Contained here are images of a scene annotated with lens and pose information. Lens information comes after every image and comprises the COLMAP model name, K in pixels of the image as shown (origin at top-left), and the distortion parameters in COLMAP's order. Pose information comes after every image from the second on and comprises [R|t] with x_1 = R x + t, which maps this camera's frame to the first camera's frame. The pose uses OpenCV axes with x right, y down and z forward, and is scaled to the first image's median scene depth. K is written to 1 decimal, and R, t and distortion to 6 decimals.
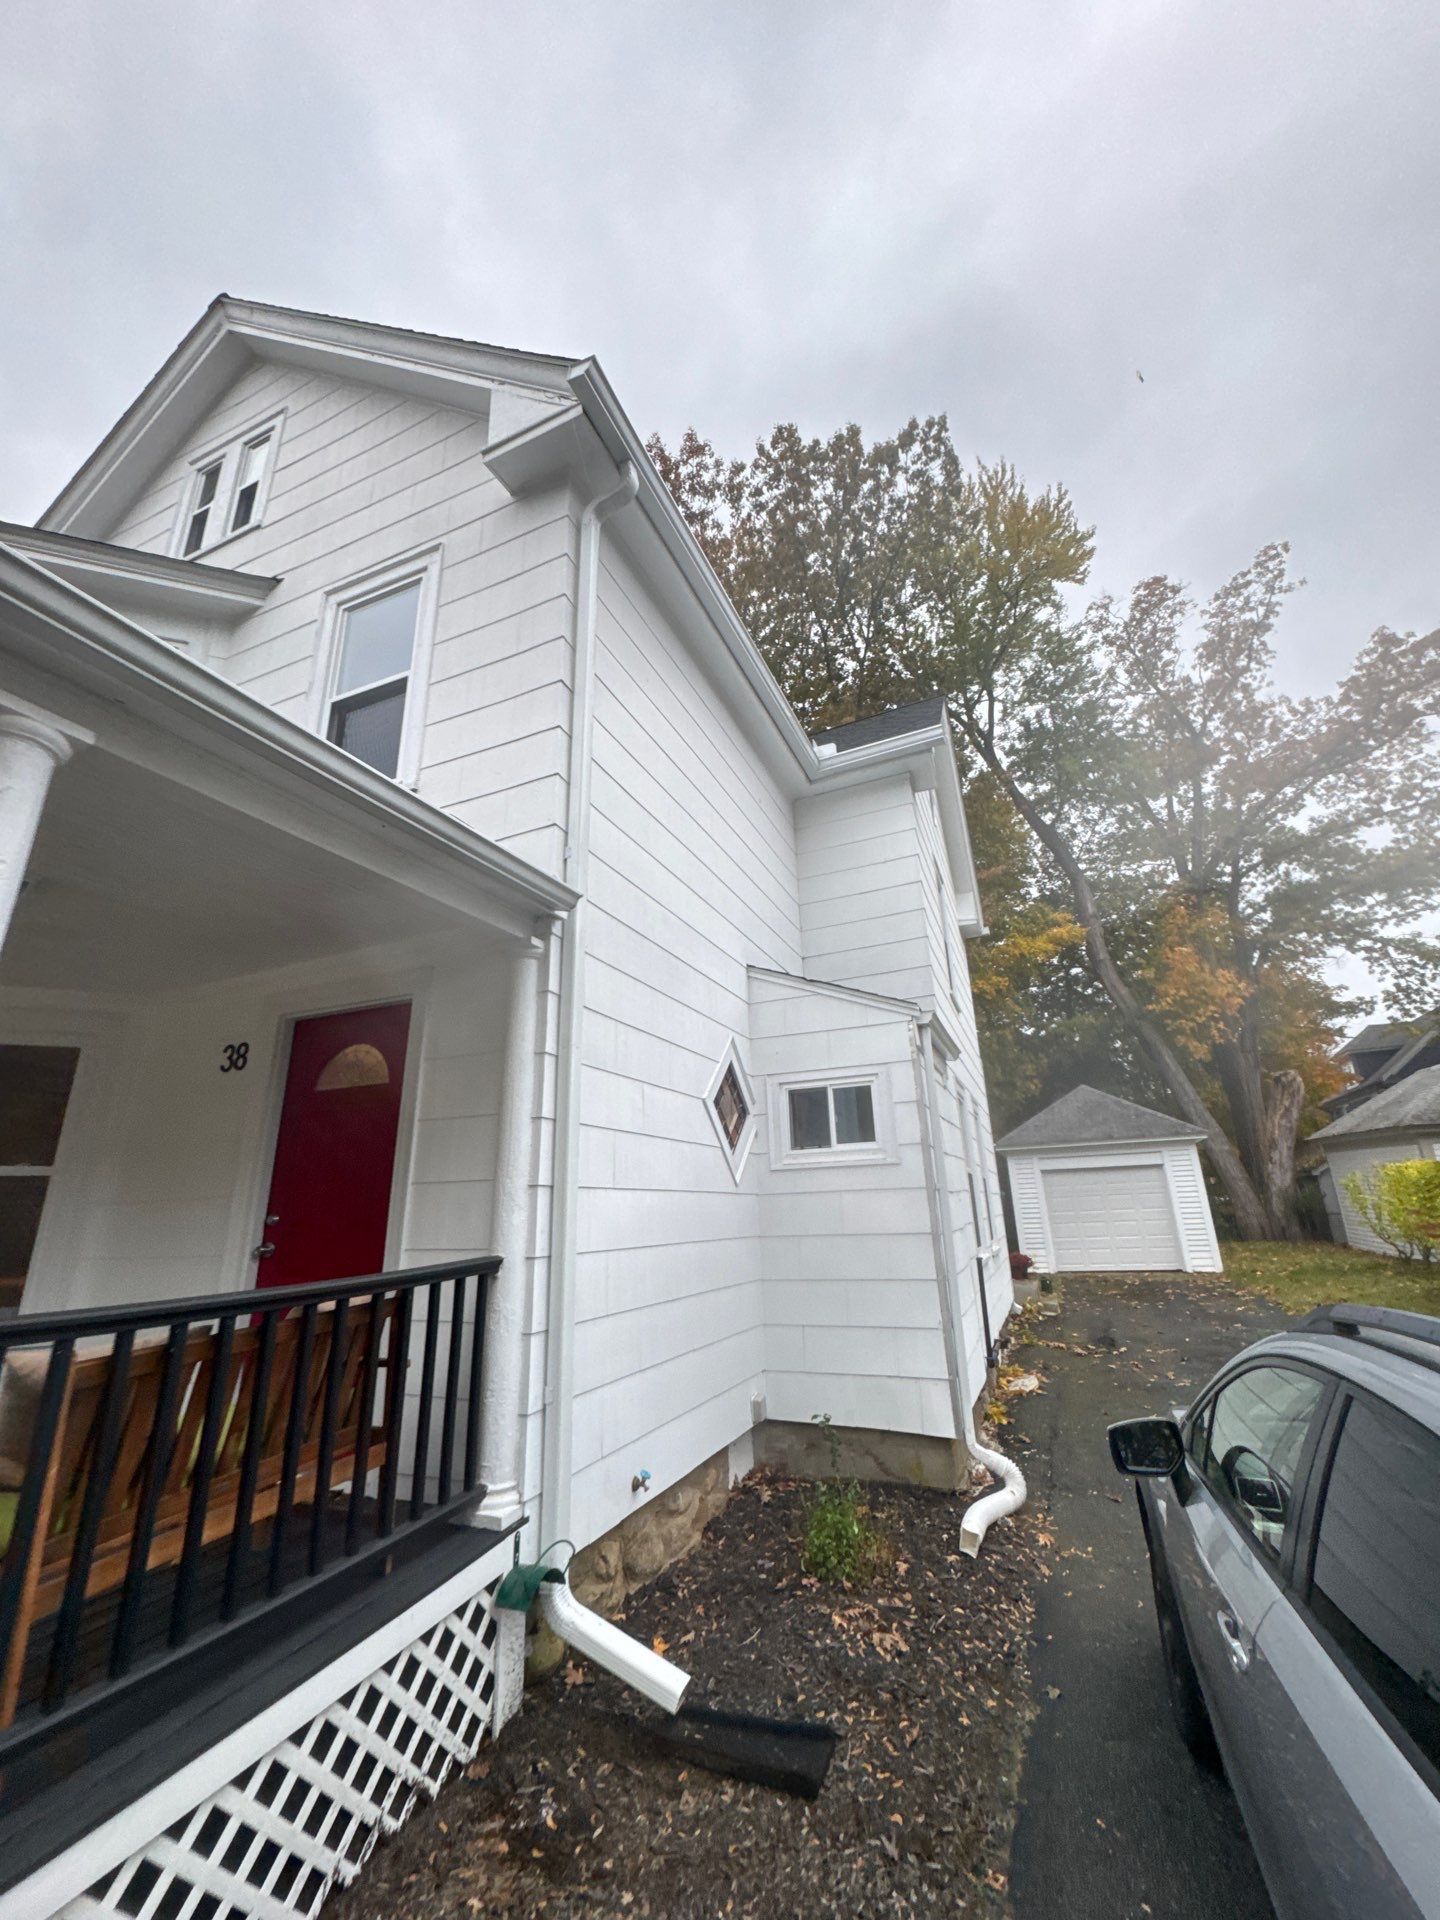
lens RADIAL K [[759.8, 0, 722.9], [0, 759.8, 952.1], [0, 0, 1]] dist [-0.009933, 0.001301]
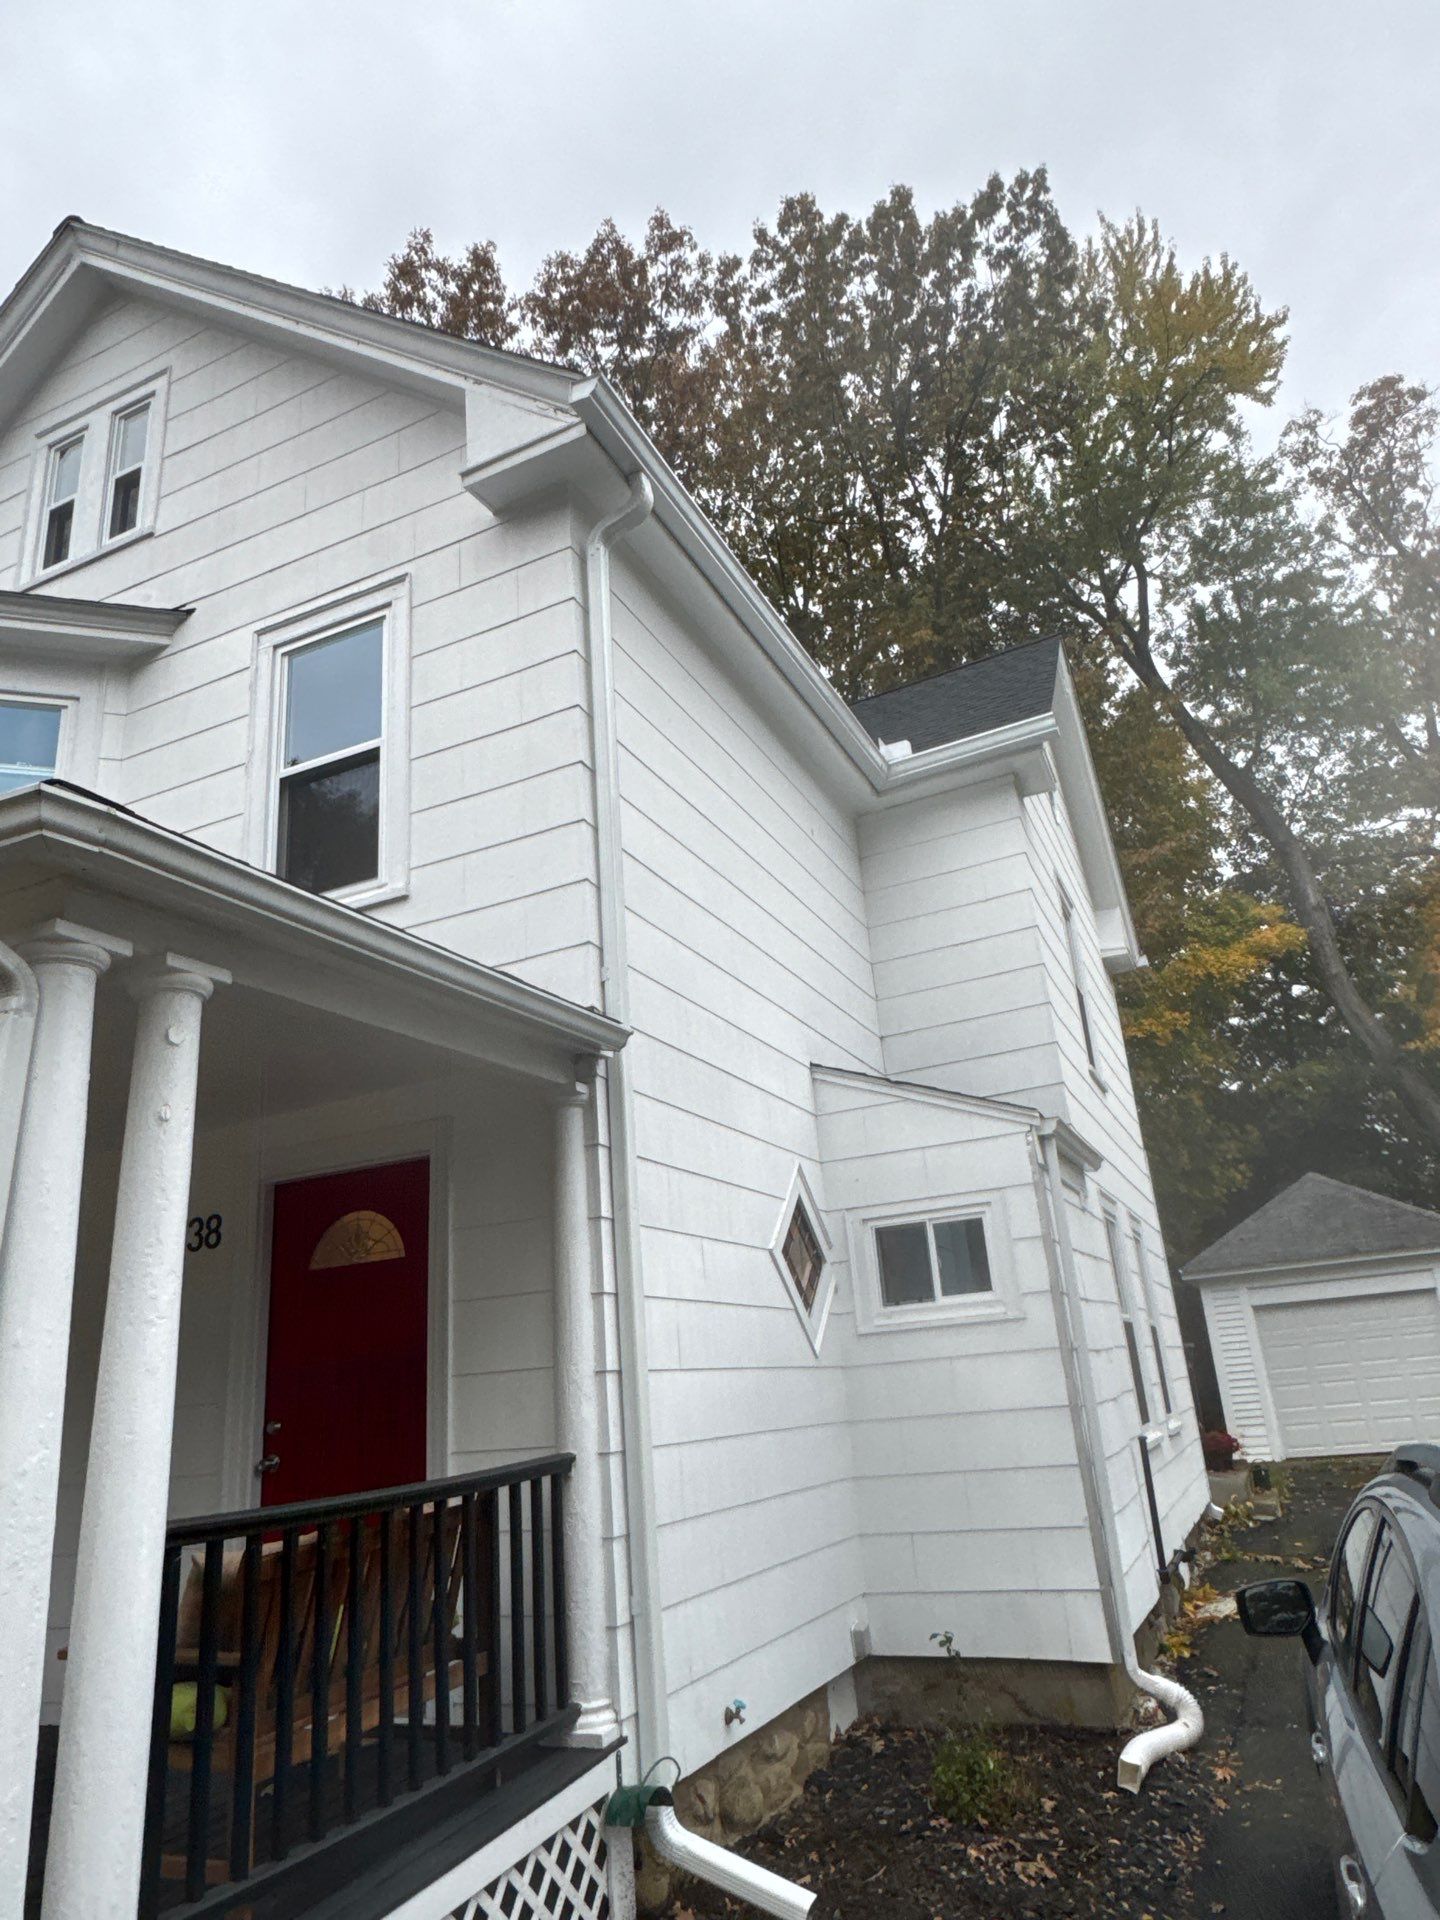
lens RADIAL K [[1235.6, 0, 723.0], [0, 1235.6, 960.5], [0, 0, 1]] dist [-0.013978, 0.007868]
pose [[0.998514, -0.053350, -0.011118, -0.040399], [0.053240, 0.998532, -0.009965, -0.088491], [0.011634, 0.009359, 0.999889, -0.261888]]
